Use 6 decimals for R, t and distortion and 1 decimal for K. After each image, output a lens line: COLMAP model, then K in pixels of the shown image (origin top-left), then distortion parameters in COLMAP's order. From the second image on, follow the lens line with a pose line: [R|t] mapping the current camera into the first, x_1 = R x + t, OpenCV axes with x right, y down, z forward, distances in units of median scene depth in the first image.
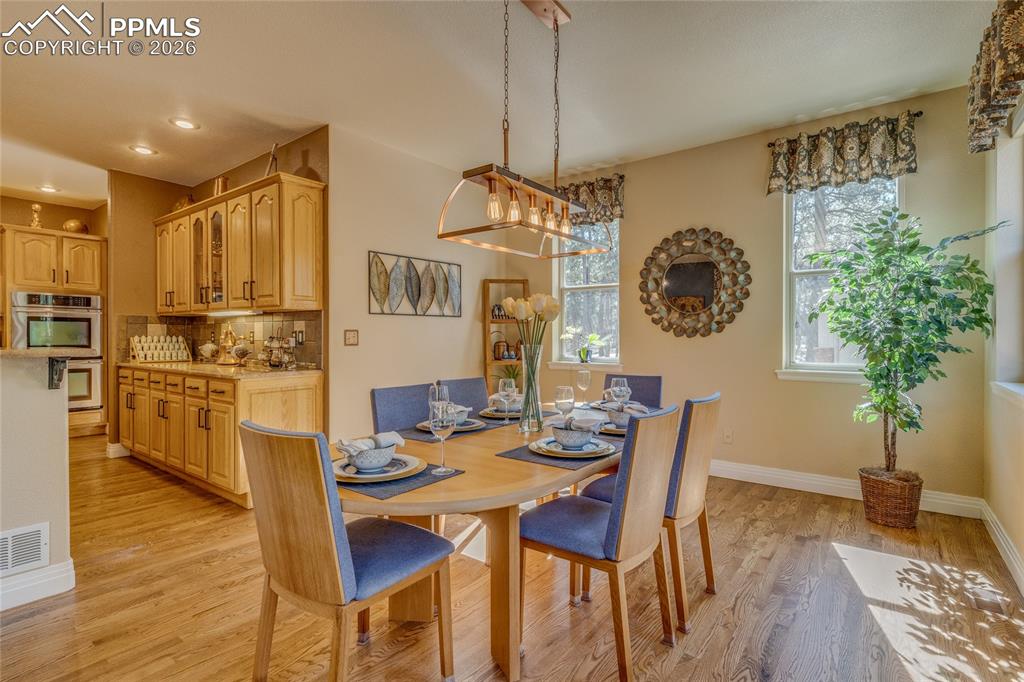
lens RADIAL K [[499.3, 0, 512.3], [0, 499.3, 339.8], [0, 0, 1]] dist [-0.003232, -0.000007]
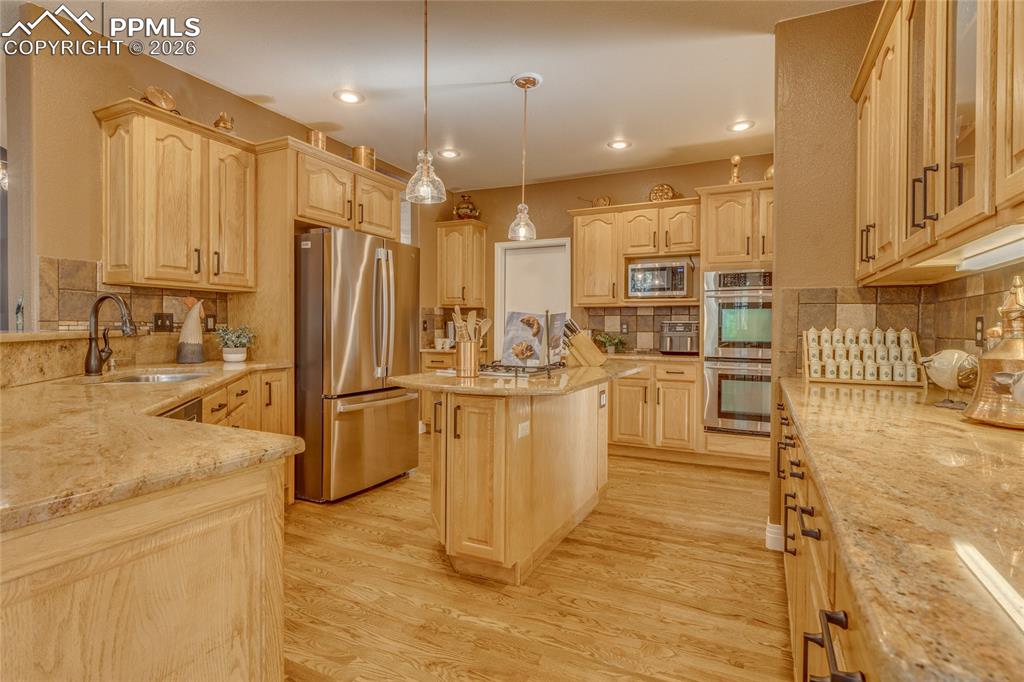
lens RADIAL K [[499.3, 0, 516.7], [0, 499.3, 336.6], [0, 0, 1]] dist [-0.003232, -0.000007]
pose [[0.200405, 0.016817, -0.979569, -0.299802], [-0.012896, 0.999811, 0.014527, -0.002401], [0.979628, 0.009722, 0.200584, 0.573320]]
